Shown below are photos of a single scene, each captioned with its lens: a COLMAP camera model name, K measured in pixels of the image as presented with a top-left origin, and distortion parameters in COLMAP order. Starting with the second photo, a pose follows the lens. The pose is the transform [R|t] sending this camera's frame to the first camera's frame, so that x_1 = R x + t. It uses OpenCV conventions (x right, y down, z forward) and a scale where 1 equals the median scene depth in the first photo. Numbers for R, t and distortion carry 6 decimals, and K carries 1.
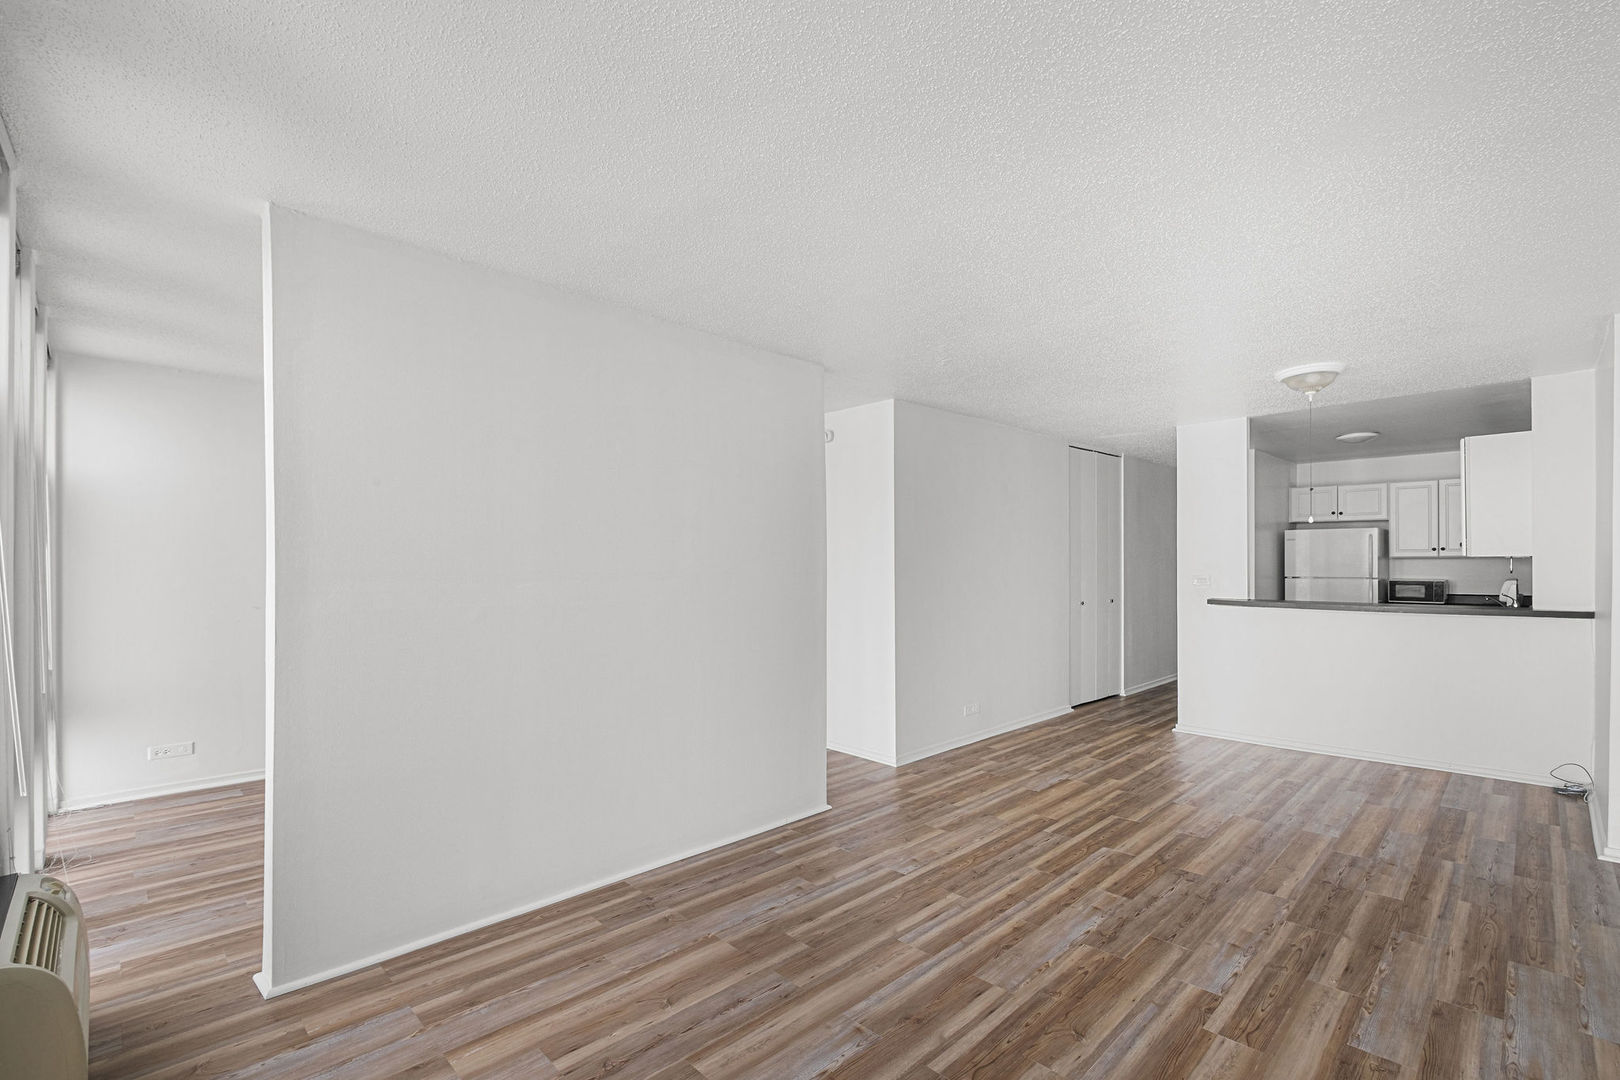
lens RADIAL K [[722.4, 0, 808.3], [0, 722.4, 552.9], [0, 0, 1]] dist [0.004365, 0.000439]
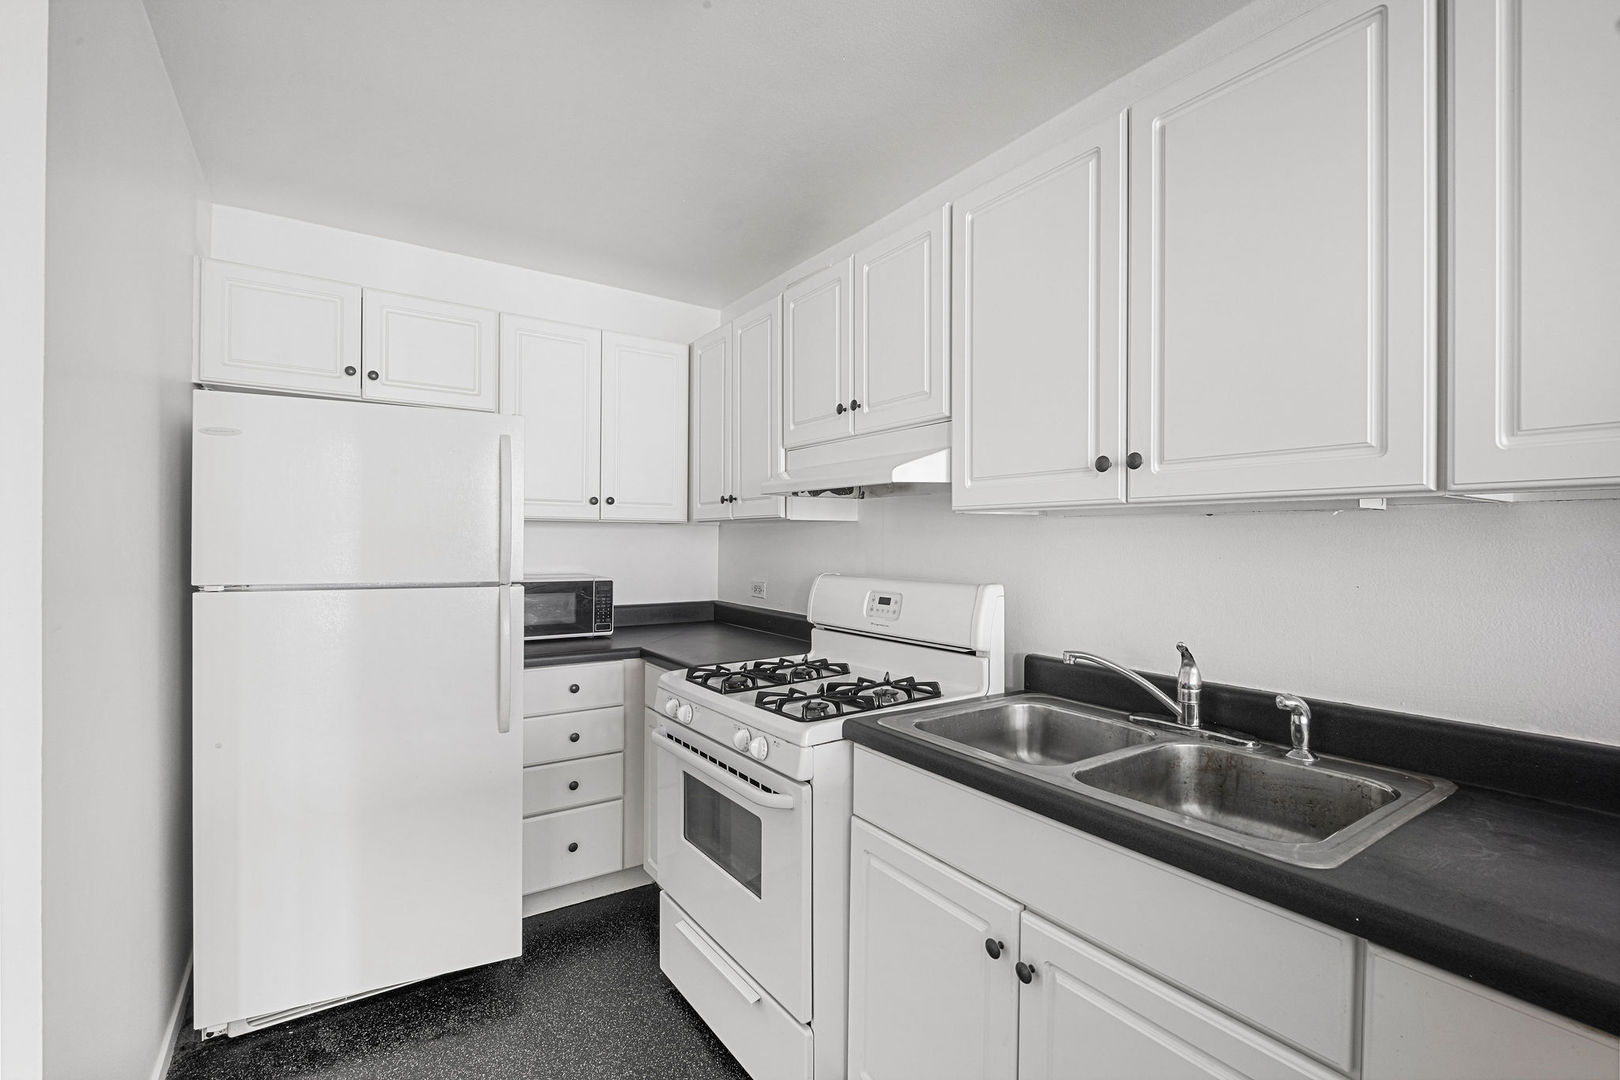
lens RADIAL K [[722.4, 0, 806.1], [0, 722.4, 543.6], [0, 0, 1]] dist [0.004365, 0.000439]
pose [[0.165379, -0.001865, 0.986228, 0.478816], [-0.011513, 0.999926, 0.003822, 0.015374], [-0.986163, -0.011987, 0.165346, 0.808354]]
